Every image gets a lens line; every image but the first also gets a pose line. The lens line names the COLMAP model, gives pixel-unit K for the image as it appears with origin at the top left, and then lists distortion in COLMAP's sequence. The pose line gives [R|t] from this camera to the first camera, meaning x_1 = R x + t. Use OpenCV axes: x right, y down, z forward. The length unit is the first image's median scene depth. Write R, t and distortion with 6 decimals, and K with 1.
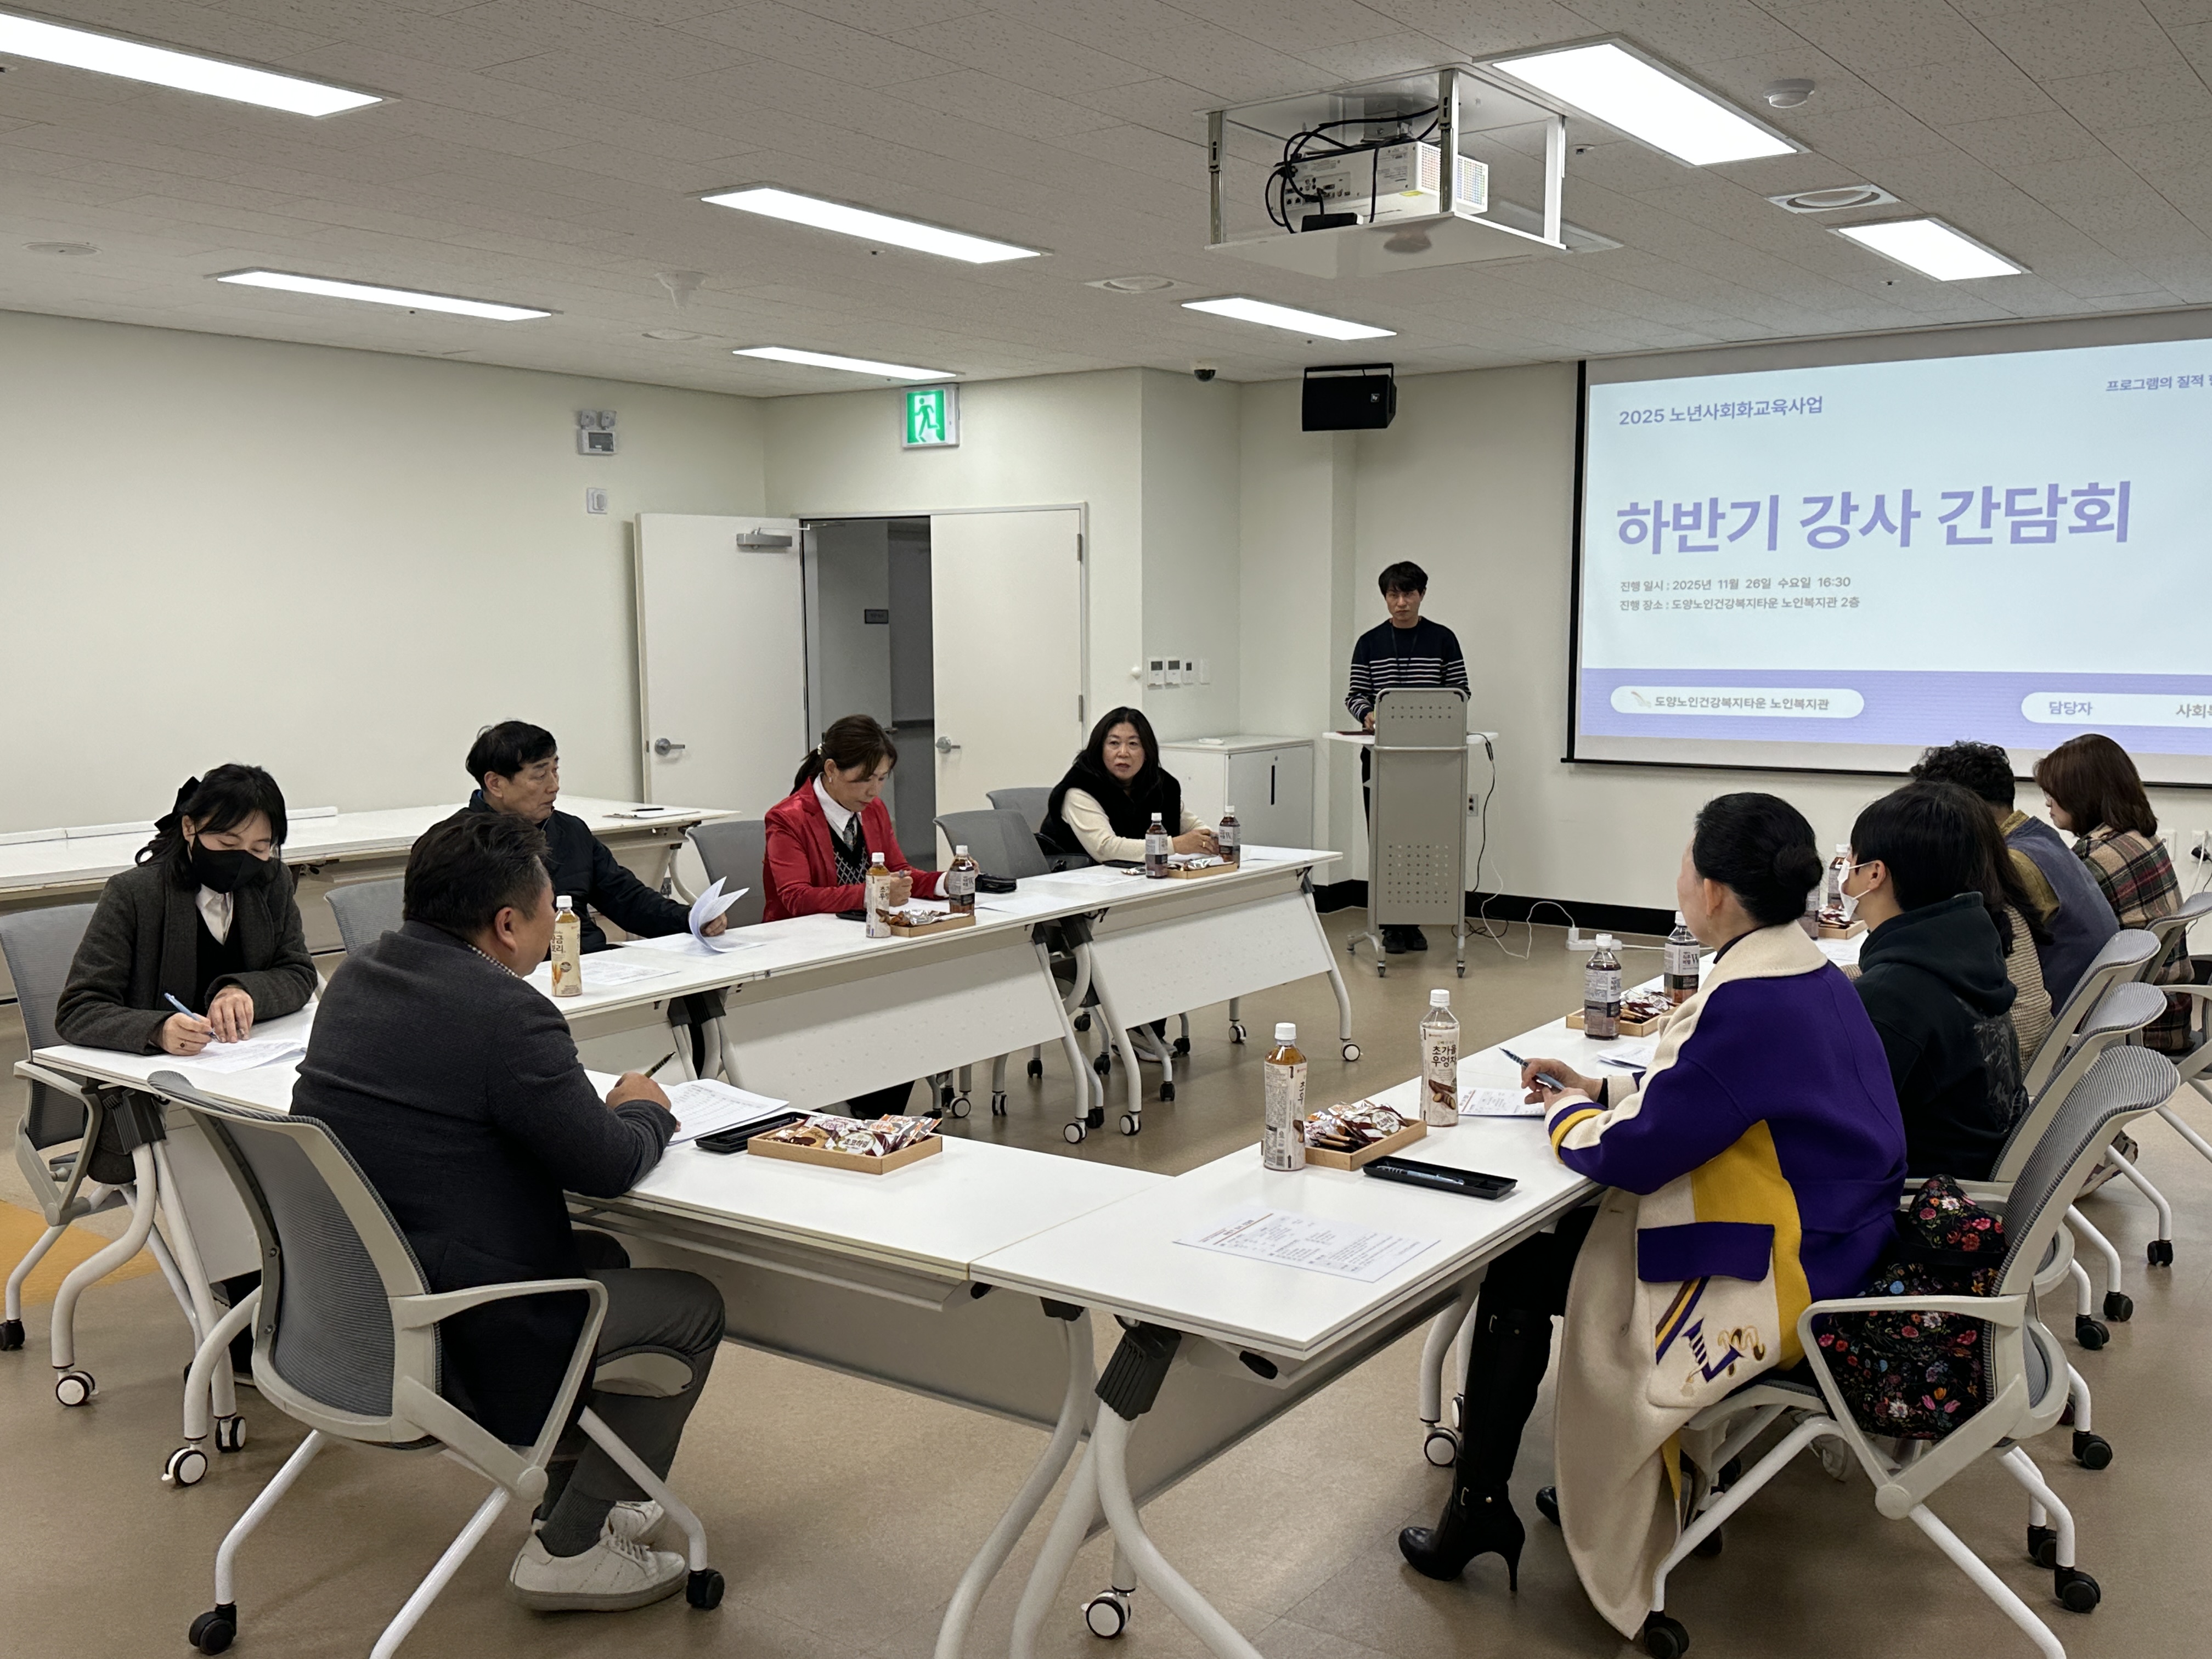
lens RADIAL K [[2083.9, 0, 1092.1], [0, 2083.9, 844.5], [0, 0, 1]] dist [0.029707, 0.000000]
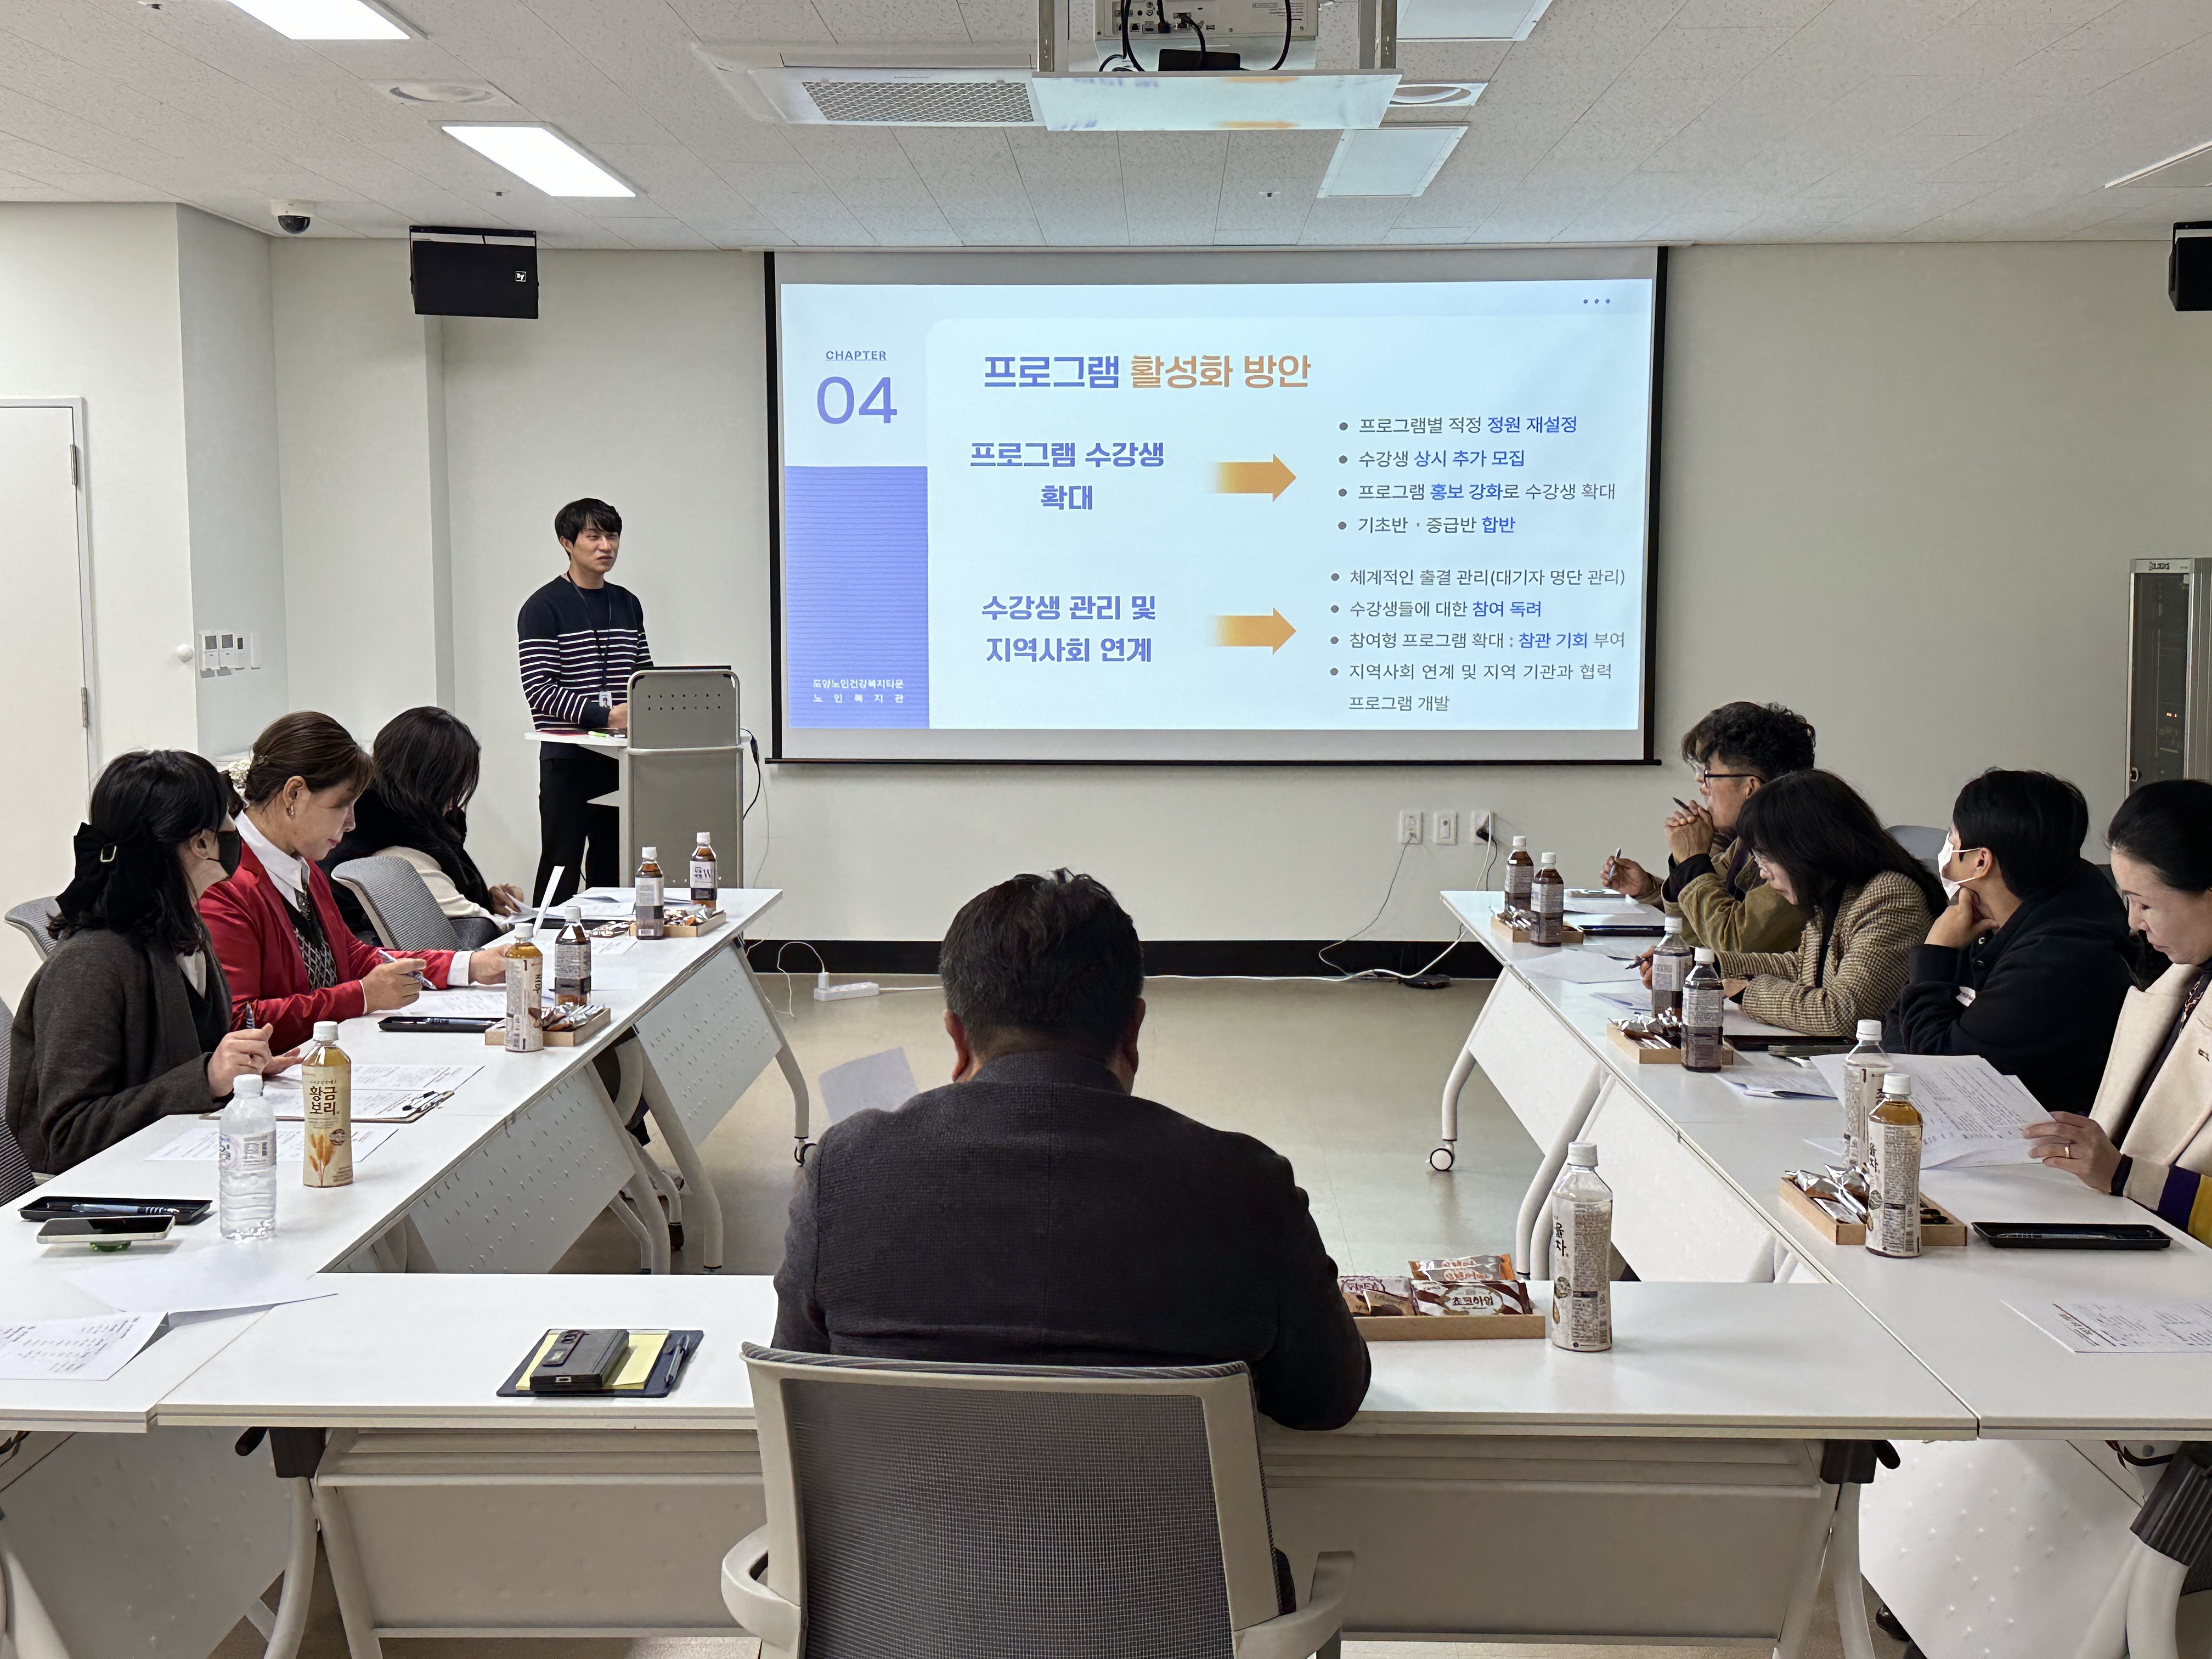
lens RADIAL K [[2596.2, 0, 1068.0], [0, 2596.2, 841.6], [0, 0, 1]] dist [0.074372, 0.000000]
pose [[0.817924, -0.051800, 0.572989, -0.261102], [0.058513, 0.998264, 0.006721, -0.010778], [-0.572343, 0.028030, 0.819535, 0.145395]]
